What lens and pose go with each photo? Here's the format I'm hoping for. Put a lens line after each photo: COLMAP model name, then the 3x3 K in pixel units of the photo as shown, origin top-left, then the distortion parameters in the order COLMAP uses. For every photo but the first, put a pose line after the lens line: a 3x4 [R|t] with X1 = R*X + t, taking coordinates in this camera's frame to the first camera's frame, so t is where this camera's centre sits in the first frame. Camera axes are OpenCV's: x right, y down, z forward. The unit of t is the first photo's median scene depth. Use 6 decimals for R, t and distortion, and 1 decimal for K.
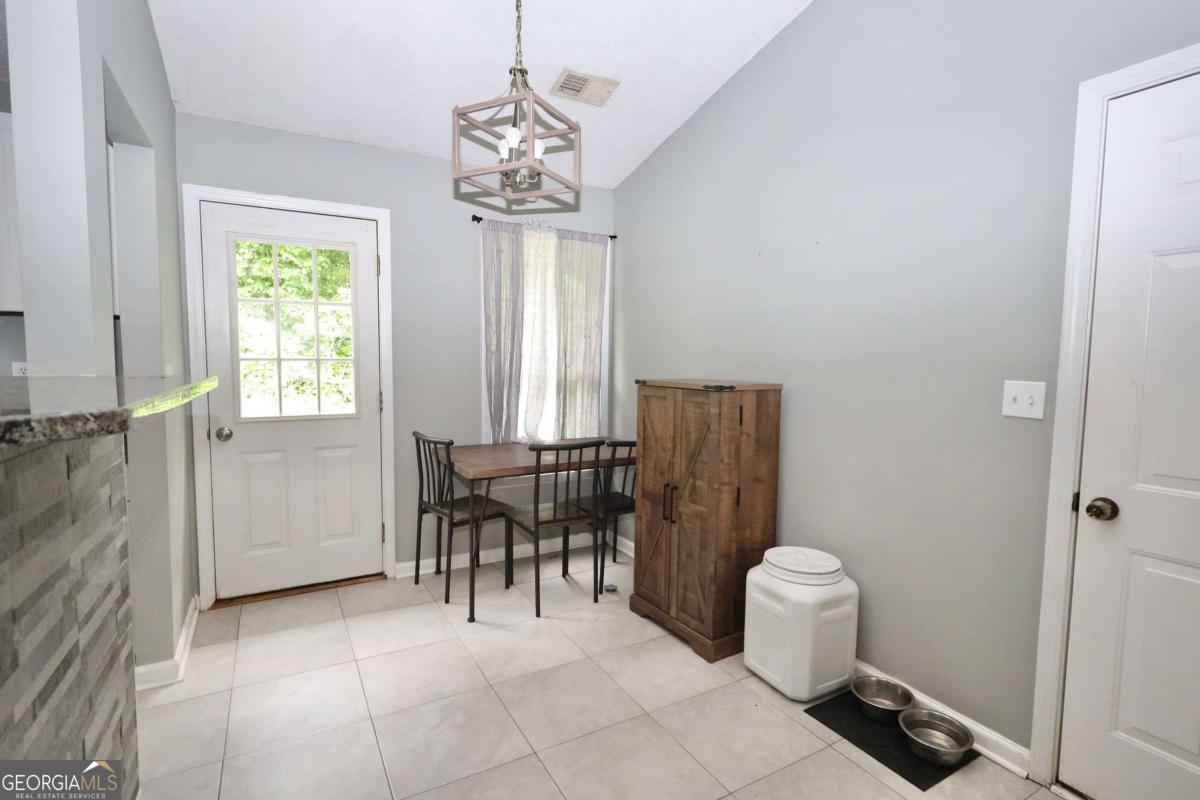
lens RADIAL K [[572.6, 0, 600.0], [0, 572.6, 400.0], [0, 0, 1]] dist [-0.002019, 0.000885]
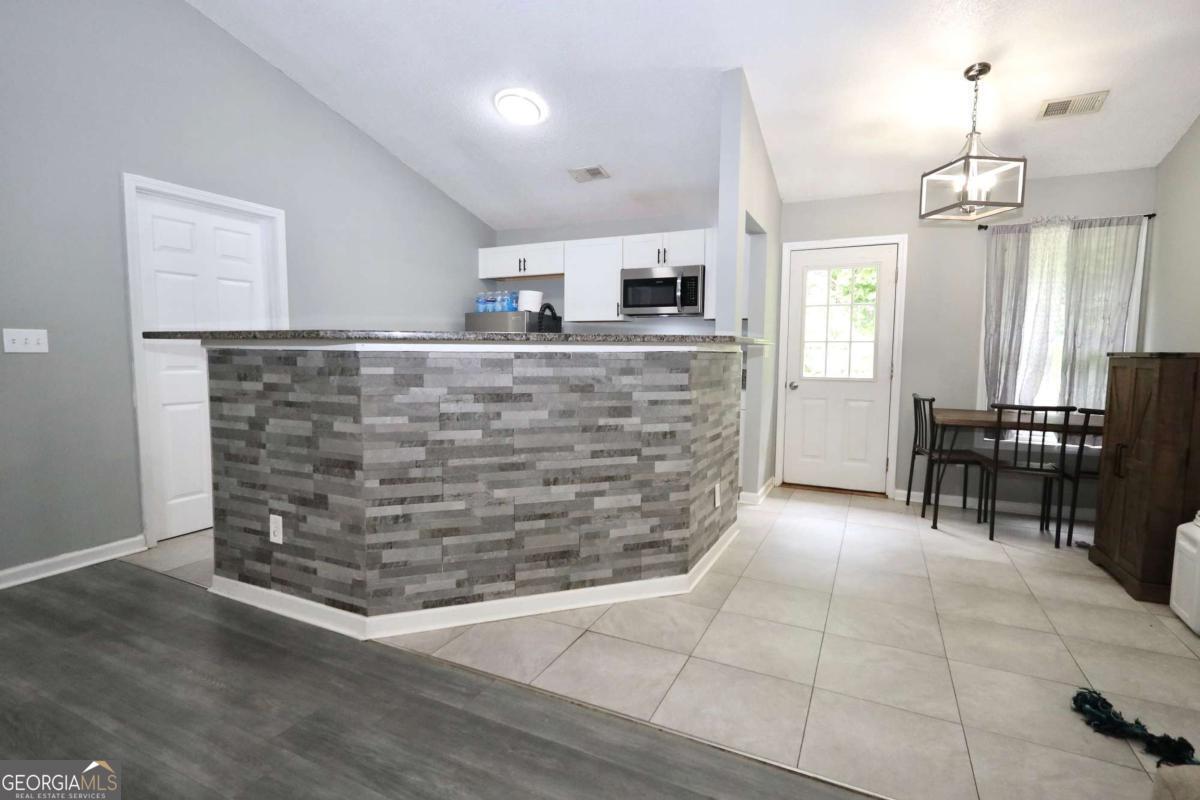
lens RADIAL K [[572.6, 0, 600.0], [0, 572.6, 400.0], [0, 0, 1]] dist [-0.002019, 0.000885]
pose [[0.563785, 0.062708, -0.823538, 0.430920], [-0.065489, 0.997368, 0.031111, 0.087182], [0.823321, 0.036393, 0.566407, -0.445814]]
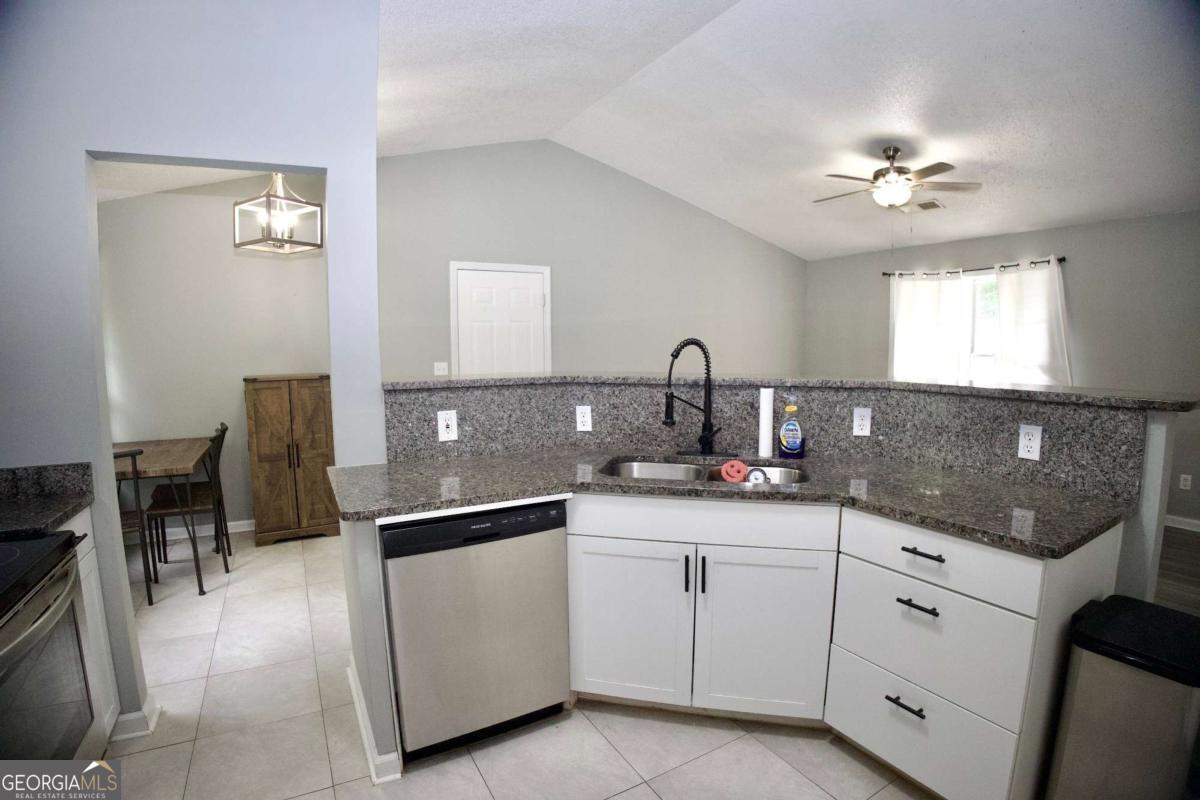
lens RADIAL K [[572.6, 0, 600.0], [0, 572.6, 400.0], [0, 0, 1]] dist [-0.002019, 0.000885]
pose [[0.010959, -0.119423, 0.992783, -1.288343], [0.085928, 0.989282, 0.118054, -0.072674], [-0.996241, 0.084014, 0.021103, 0.131128]]
